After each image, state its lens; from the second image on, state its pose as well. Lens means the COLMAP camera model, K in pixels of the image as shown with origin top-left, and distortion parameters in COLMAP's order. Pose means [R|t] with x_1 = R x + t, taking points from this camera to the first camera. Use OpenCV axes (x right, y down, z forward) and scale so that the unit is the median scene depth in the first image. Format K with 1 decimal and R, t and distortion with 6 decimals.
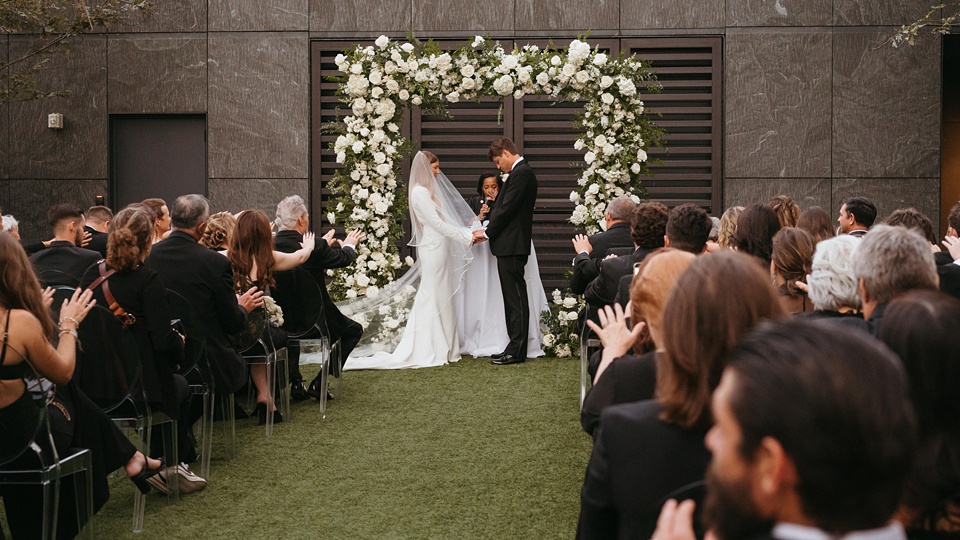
lens RADIAL K [[1292.1, 0, 479.1], [0, 1292.1, 246.0], [0, 0, 1]] dist [-0.001526, -0.032974]
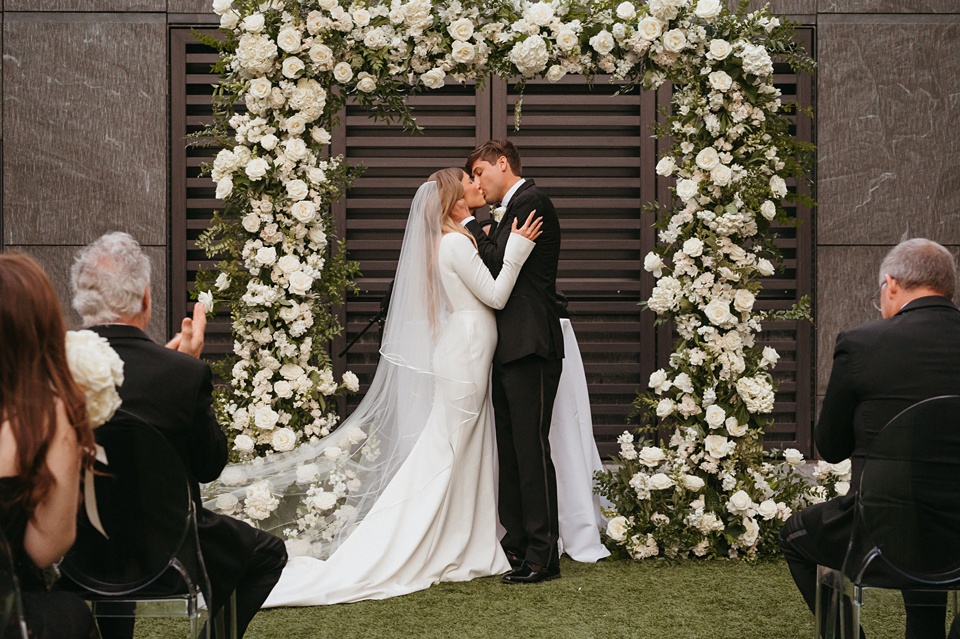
lens RADIAL K [[1354.1, 0, 480.0], [0, 1354.1, 319.5], [0, 0, 1]] dist [0.000806, -0.035536]
pose [[0.995753, -0.002370, 0.092040, -0.053167], [0.004349, 0.999763, -0.021309, -0.001776], [-0.091967, 0.021619, 0.995527, 0.432854]]
